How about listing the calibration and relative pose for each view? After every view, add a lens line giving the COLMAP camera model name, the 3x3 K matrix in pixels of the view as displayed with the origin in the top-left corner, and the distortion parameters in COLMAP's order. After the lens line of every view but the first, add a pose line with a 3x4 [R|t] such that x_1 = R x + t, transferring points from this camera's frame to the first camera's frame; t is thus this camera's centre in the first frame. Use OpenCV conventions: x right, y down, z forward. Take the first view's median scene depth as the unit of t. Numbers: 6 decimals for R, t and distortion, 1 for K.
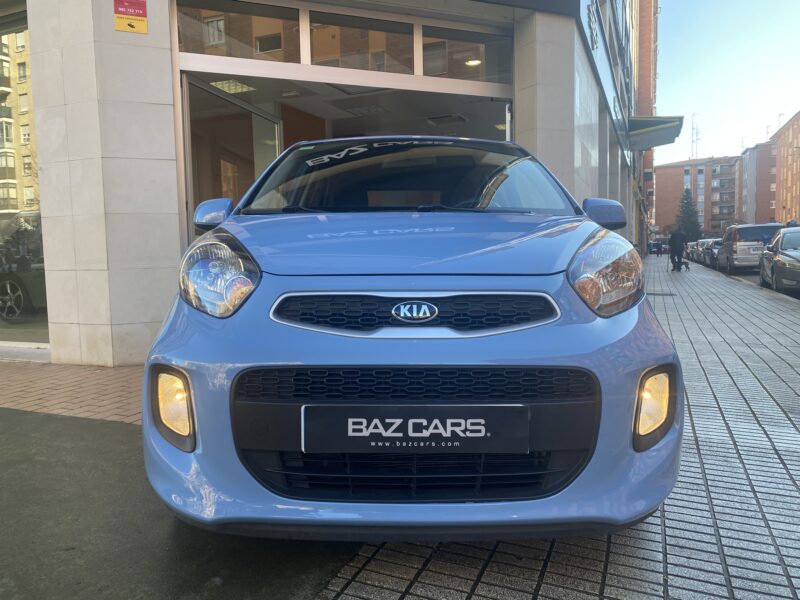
lens RADIAL K [[604.0, 0, 397.6], [0, 604.0, 297.3], [0, 0, 1]] dist [0.003043, -0.005130]
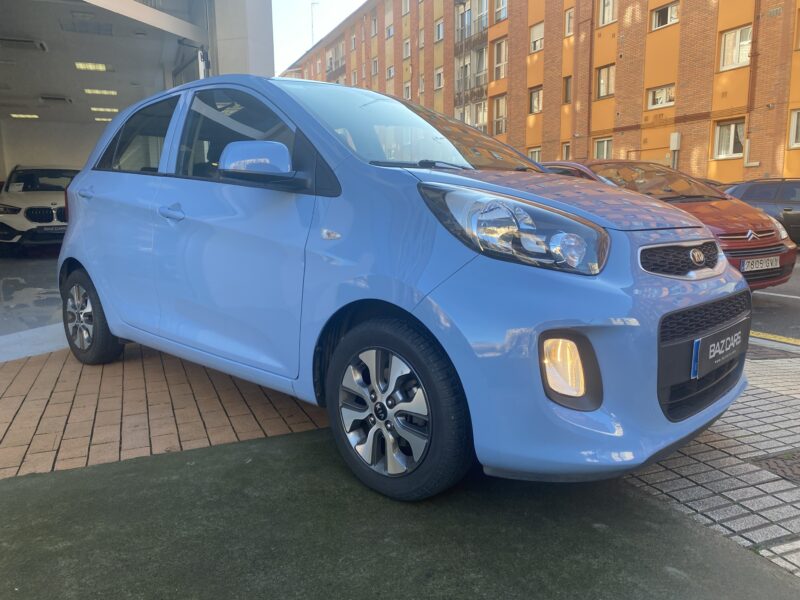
lens RADIAL K [[604.0, 0, 396.8], [0, 604.0, 302.1], [0, 0, 1]] dist [0.003043, -0.005130]
pose [[0.693942, -0.104526, 0.712403, -1.246588], [0.054415, 0.994191, 0.092867, -0.032053], [-0.717972, -0.025679, 0.695599, 0.537081]]
